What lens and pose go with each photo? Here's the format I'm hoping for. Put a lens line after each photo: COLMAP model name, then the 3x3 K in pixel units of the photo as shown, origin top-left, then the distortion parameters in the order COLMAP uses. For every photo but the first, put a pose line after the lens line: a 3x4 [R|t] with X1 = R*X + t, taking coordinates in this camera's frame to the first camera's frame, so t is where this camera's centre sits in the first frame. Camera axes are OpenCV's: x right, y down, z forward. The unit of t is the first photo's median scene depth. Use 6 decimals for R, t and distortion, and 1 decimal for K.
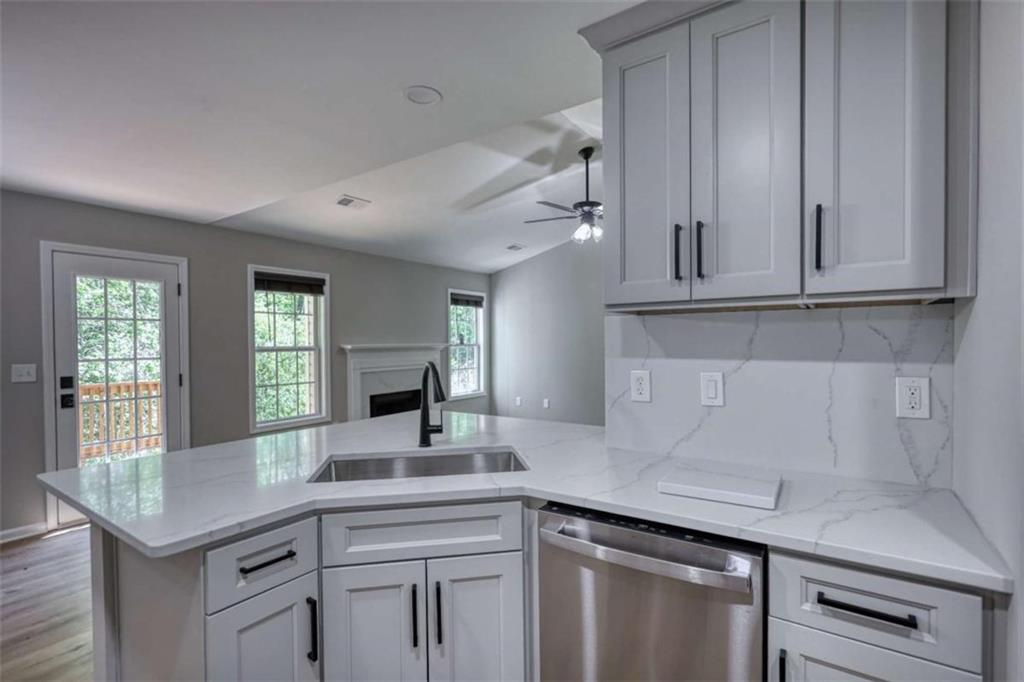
lens RADIAL K [[481.7, 0, 507.7], [0, 481.7, 345.0], [0, 0, 1]] dist [-0.001737, 0.001072]
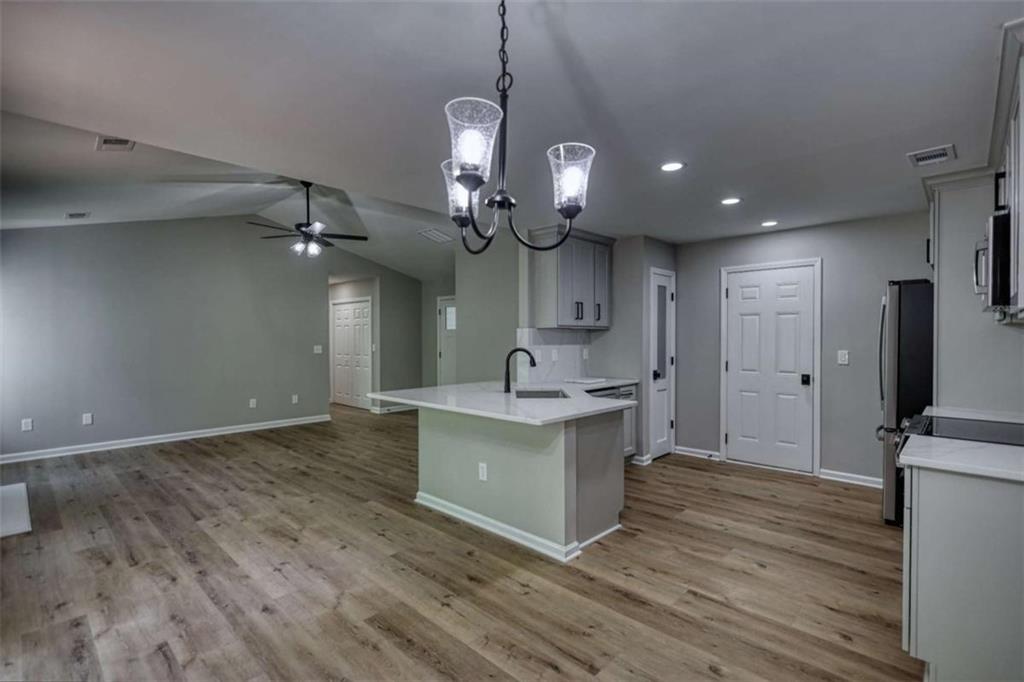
lens RADIAL K [[481.7, 0, 508.2], [0, 481.7, 341.6], [0, 0, 1]] dist [-0.001737, 0.001072]
pose [[0.141179, 0.001642, 0.989983, -2.784543], [0.008268, 0.999962, -0.002837, 0.016630], [-0.989950, 0.008586, 0.141160, 0.986926]]
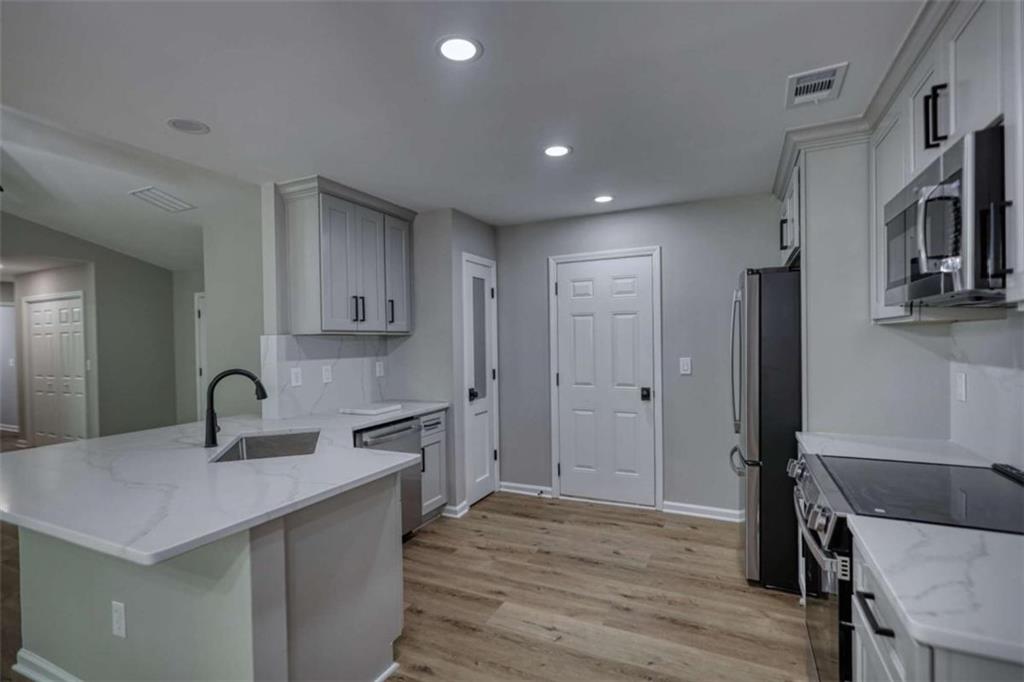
lens RADIAL K [[481.7, 0, 507.3], [0, 481.7, 344.8], [0, 0, 1]] dist [-0.001737, 0.001072]
pose [[-0.172810, 0.005127, 0.984942, -1.861943], [0.027548, 0.999620, -0.000370, -0.009446], [-0.984570, 0.027069, -0.172886, 0.695926]]
